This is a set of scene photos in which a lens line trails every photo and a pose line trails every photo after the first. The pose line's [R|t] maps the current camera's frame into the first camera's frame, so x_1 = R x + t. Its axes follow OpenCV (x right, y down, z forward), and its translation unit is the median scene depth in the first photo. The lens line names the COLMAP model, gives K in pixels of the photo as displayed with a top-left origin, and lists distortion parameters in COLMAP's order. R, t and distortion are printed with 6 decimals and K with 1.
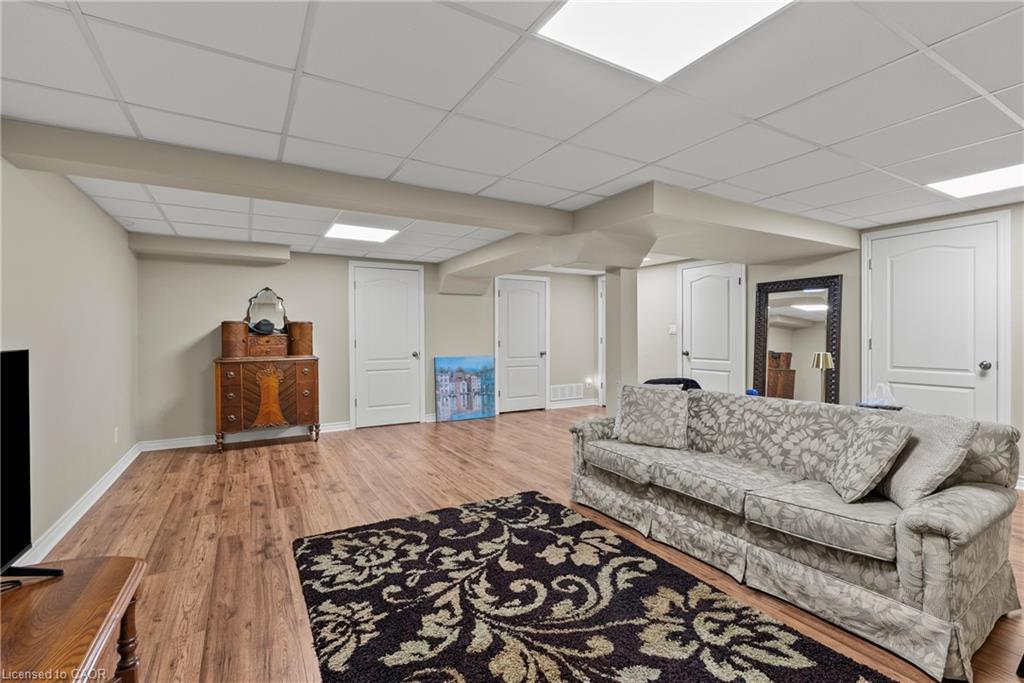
lens RADIAL K [[458.1, 0, 502.9], [0, 458.1, 339.7], [0, 0, 1]] dist [-0.008026, 0.001192]
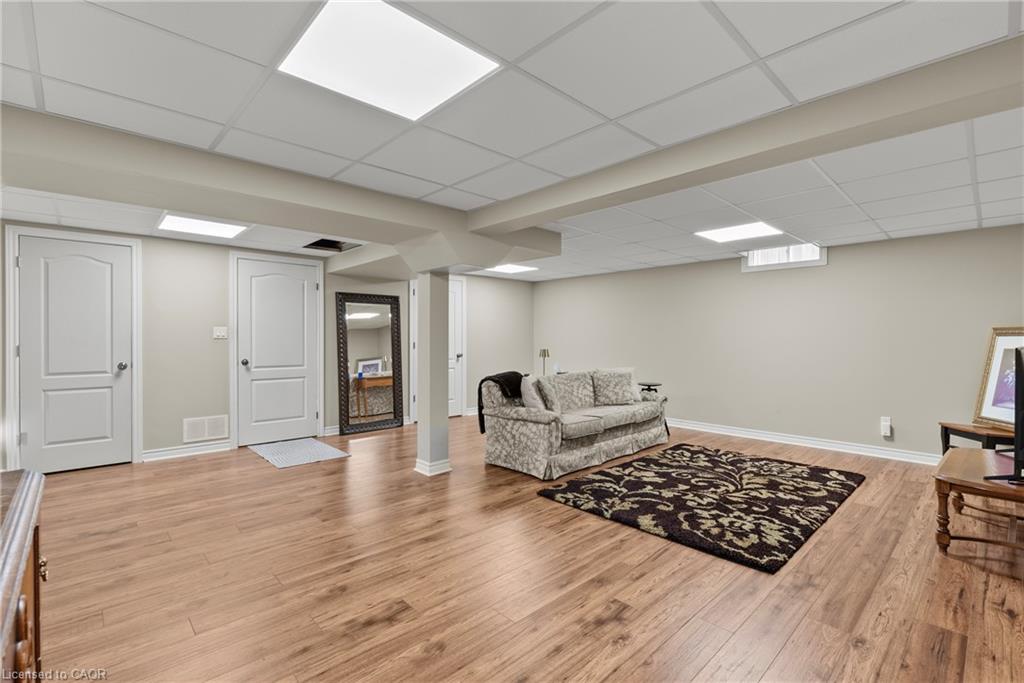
lens RADIAL K [[458.1, 0, 515.9], [0, 458.1, 336.8], [0, 0, 1]] dist [-0.008026, 0.001192]
pose [[-0.241487, 0.006436, 0.970383, -1.259380], [0.009587, 0.999945, -0.004247, -0.017535], [-0.970357, 0.008278, -0.241535, 1.776671]]
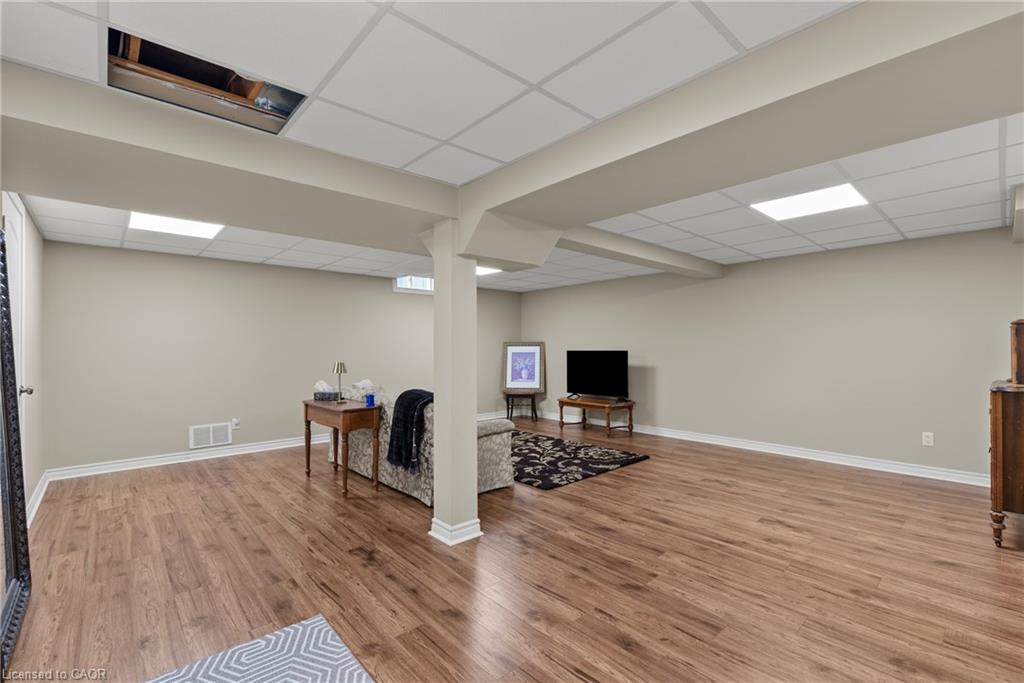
lens RADIAL K [[458.1, 0, 515.9], [0, 458.1, 347.2], [0, 0, 1]] dist [-0.008026, 0.001192]
pose [[-0.973234, 0.005624, -0.229749, 0.547049], [0.003511, 0.999948, 0.009606, -0.036504], [0.229791, 0.008542, -0.973202, 2.853913]]
